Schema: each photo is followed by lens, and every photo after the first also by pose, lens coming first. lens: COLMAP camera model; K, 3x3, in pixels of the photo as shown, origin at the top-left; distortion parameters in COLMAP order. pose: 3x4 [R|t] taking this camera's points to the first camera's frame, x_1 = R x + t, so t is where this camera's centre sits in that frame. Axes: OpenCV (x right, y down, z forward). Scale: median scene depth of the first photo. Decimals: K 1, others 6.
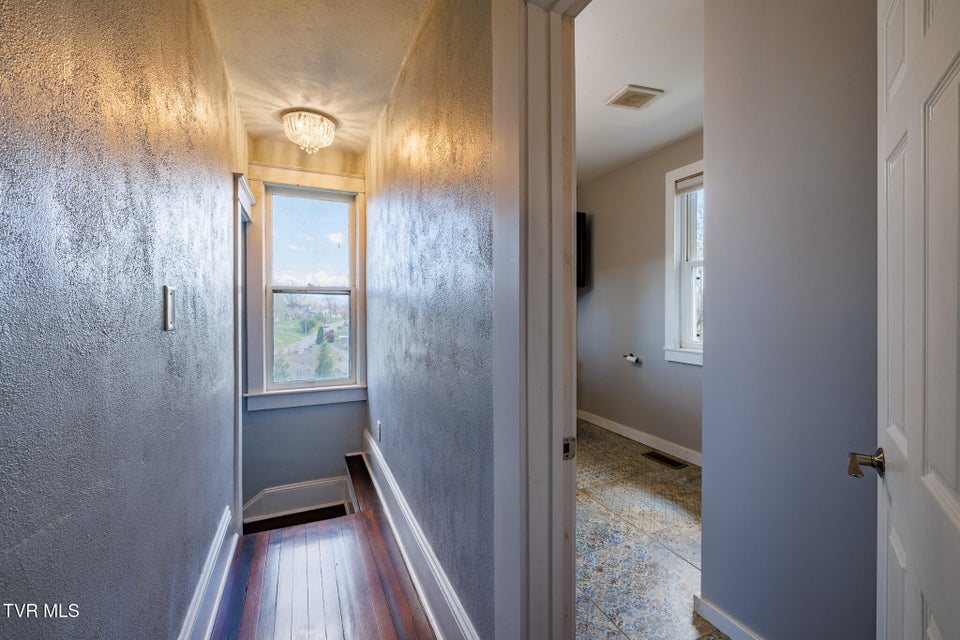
lens RADIAL K [[406.5, 0, 482.1], [0, 406.5, 312.9], [0, 0, 1]] dist [-0.001258, -0.000025]
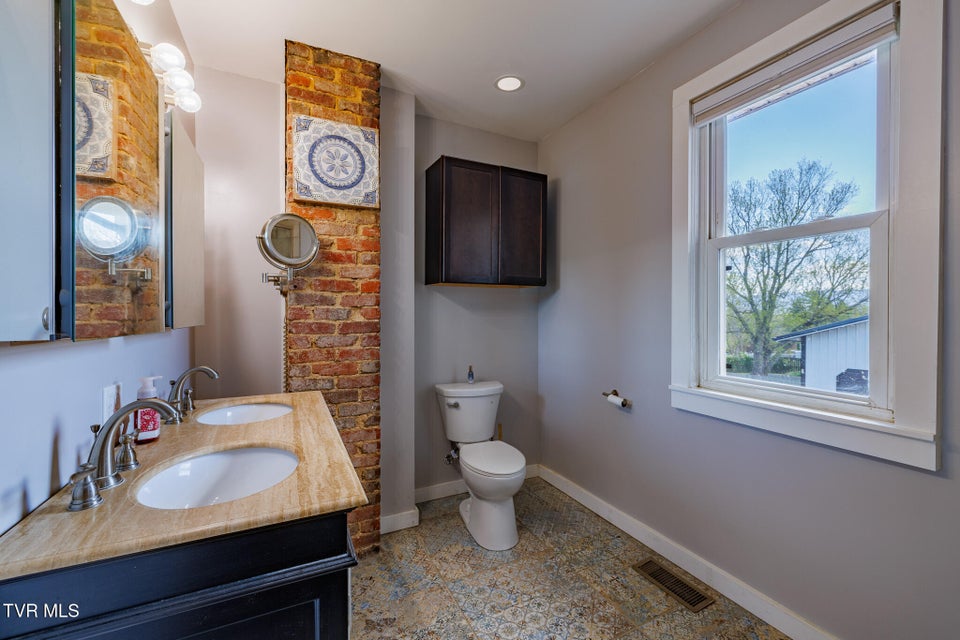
lens RADIAL K [[406.5, 0, 479.4], [0, 406.5, 319.2], [0, 0, 1]] dist [-0.001258, -0.000025]
pose [[0.999553, 0.000718, 0.029900, 0.155361], [-0.000614, 0.999994, -0.003496, -0.010511], [-0.029903, 0.003477, 0.999547, 0.423405]]
